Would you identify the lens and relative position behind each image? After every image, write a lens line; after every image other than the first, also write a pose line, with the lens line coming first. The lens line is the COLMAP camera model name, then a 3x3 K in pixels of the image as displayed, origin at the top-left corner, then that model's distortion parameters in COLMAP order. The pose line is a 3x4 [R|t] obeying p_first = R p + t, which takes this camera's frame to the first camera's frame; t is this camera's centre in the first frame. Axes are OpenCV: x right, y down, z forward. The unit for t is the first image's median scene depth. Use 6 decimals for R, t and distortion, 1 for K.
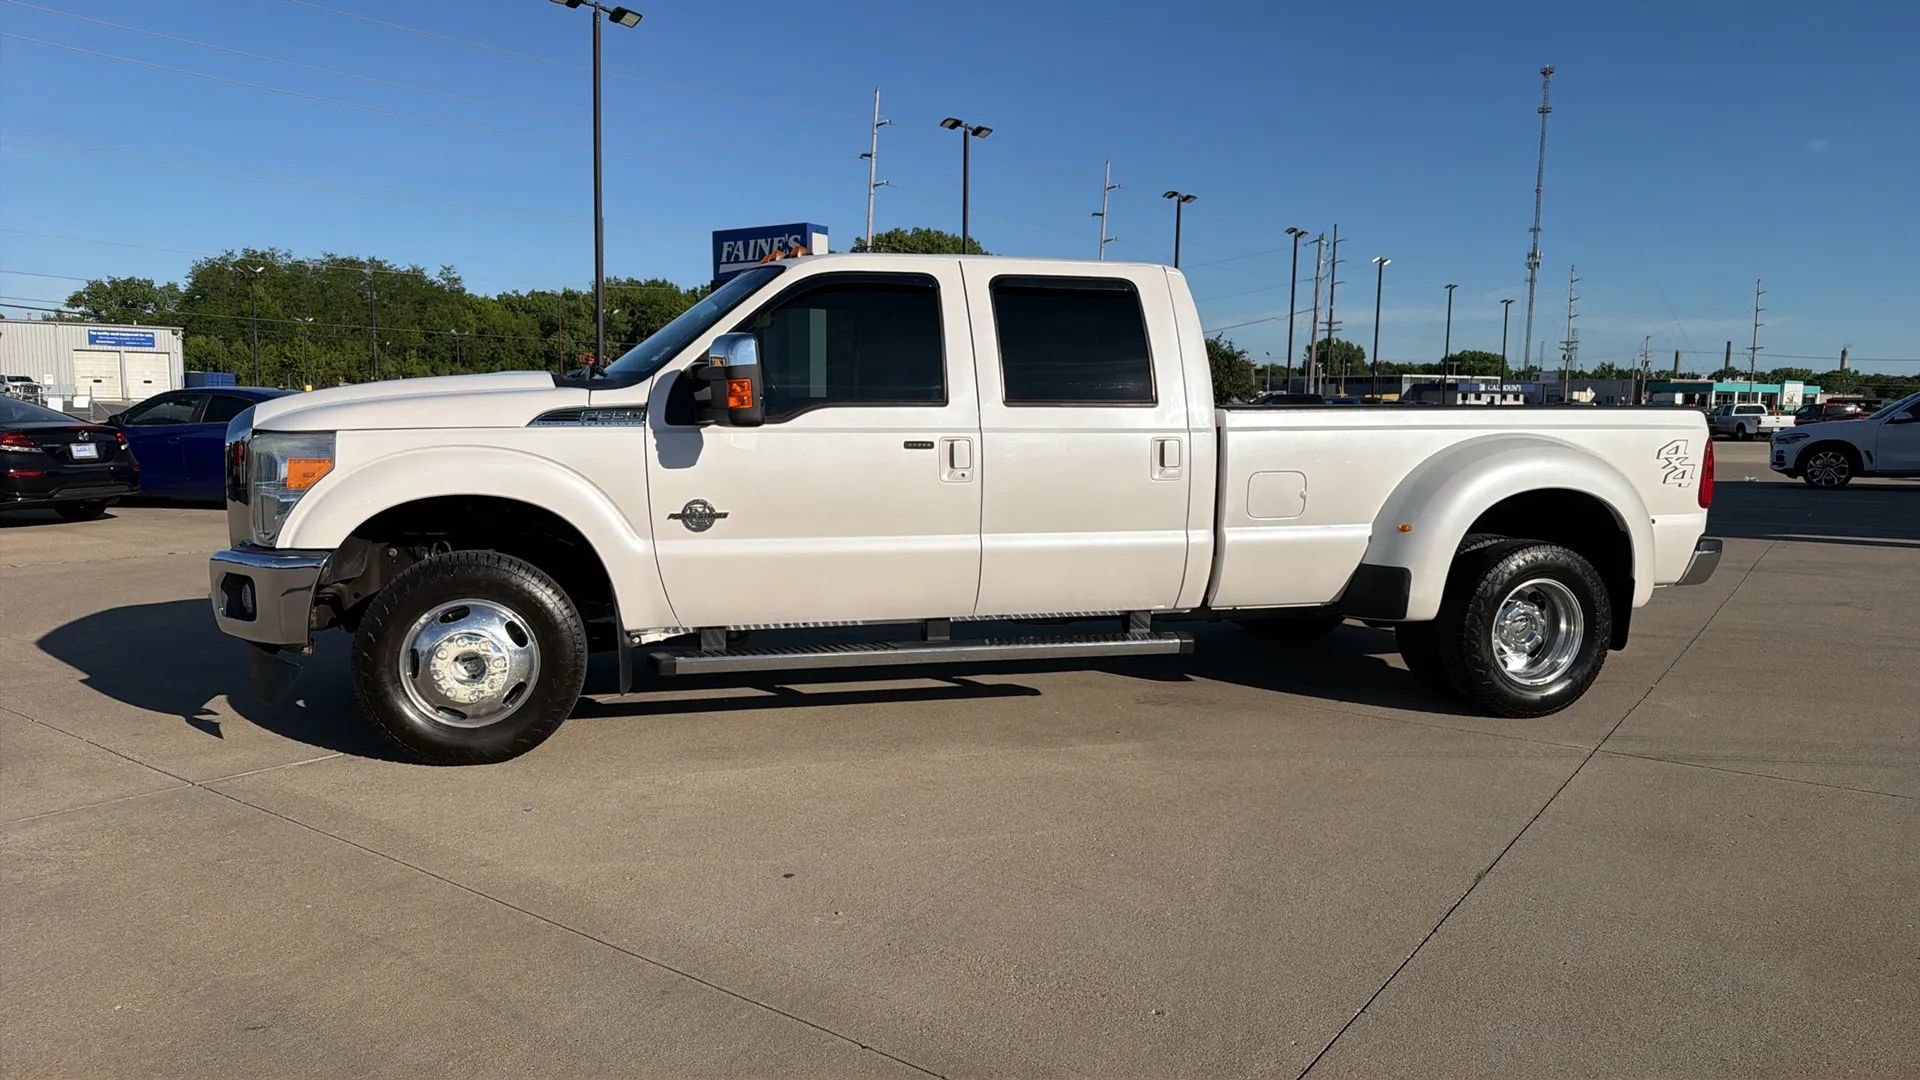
lens RADIAL K [[1278.5, 0, 955.1], [0, 1278.5, 554.2], [0, 0, 1]] dist [0.081957, -0.114030]
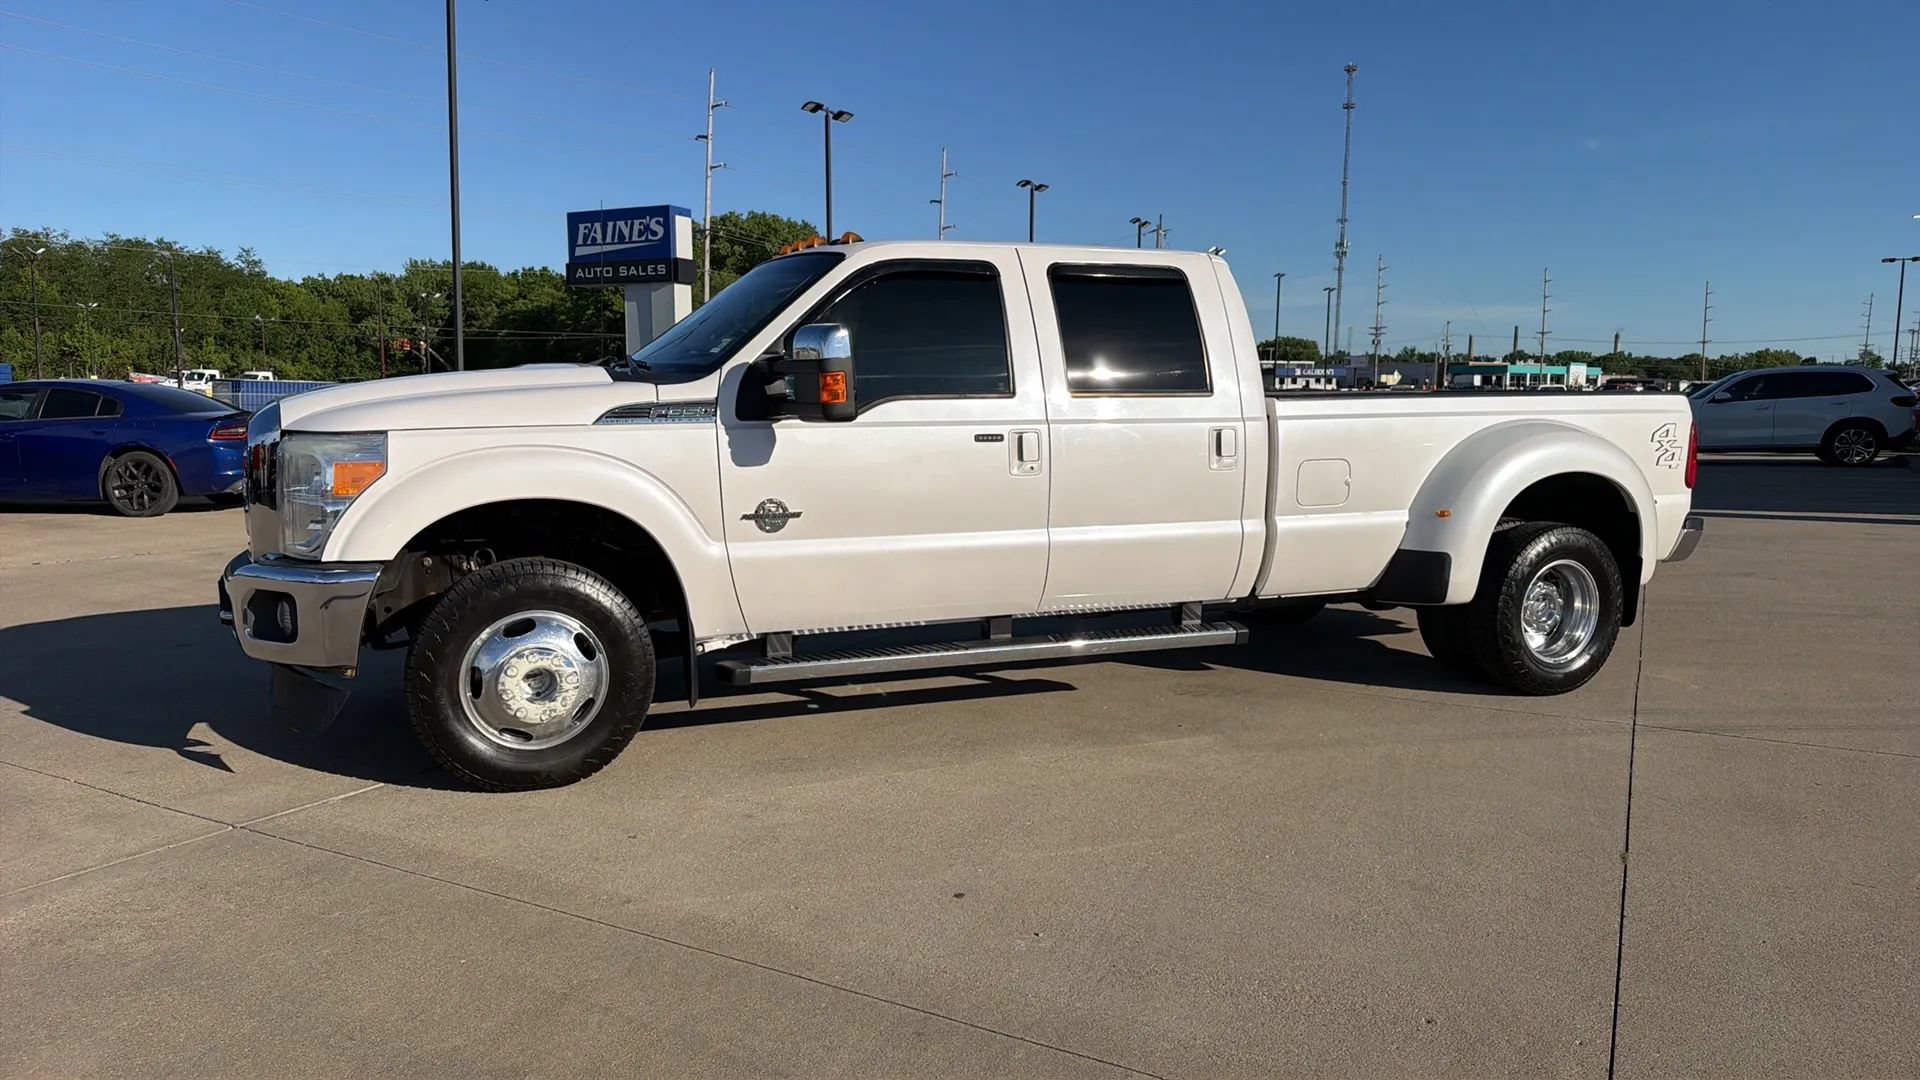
lens RADIAL K [[1282.1, 0, 949.9], [0, 1282.1, 536.1], [0, 0, 1]] dist [0.081539, -0.114647]
pose [[0.992143, -0.021447, 0.123259, -0.163311], [0.021825, 0.999760, -0.001716, -0.009128], [-0.123193, 0.004393, 0.992373, 0.035957]]
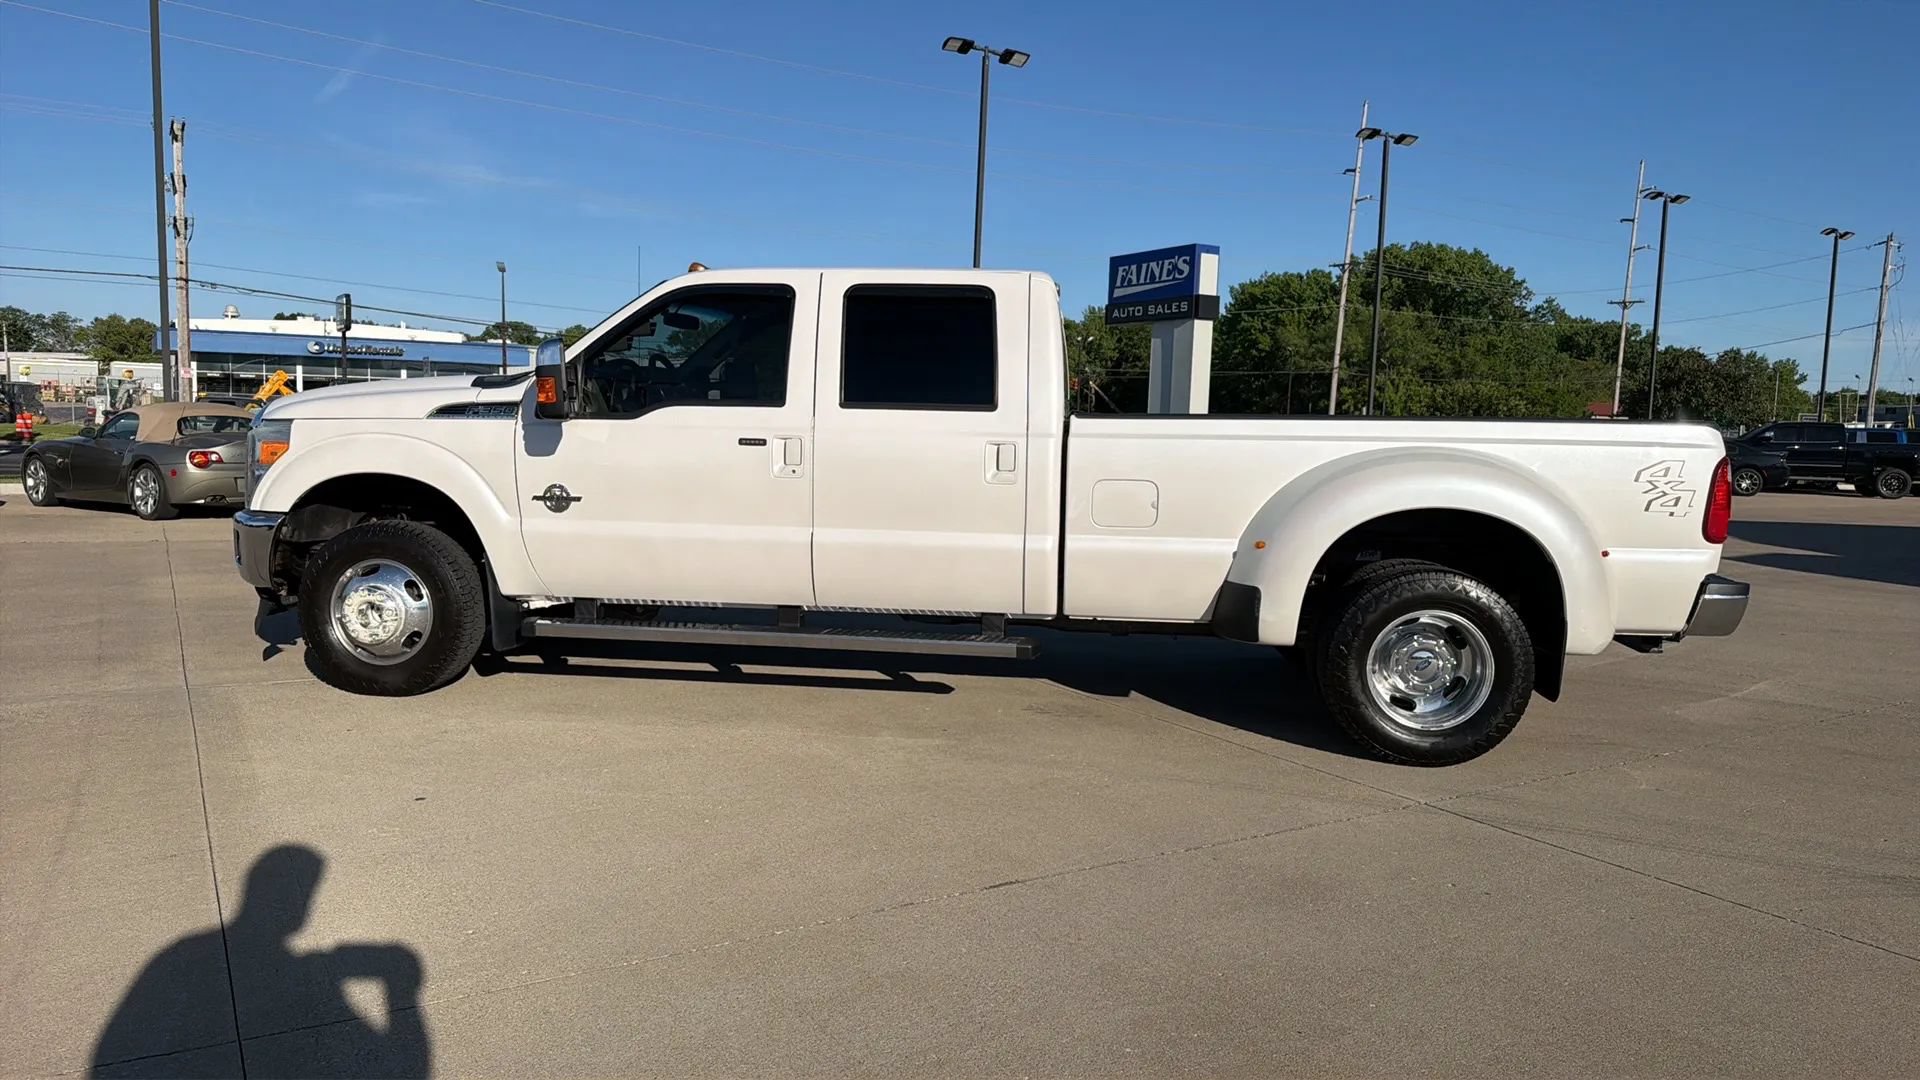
lens RADIAL K [[1275.0, 0, 963.5], [0, 1275.0, 547.5], [0, 0, 1]] dist [0.121466, -0.168961]
pose [[0.930210, 0.049400, -0.363688, 0.488579], [-0.058112, 0.998225, -0.013046, 0.006652], [0.362398, 0.033270, 0.931429, 0.053282]]
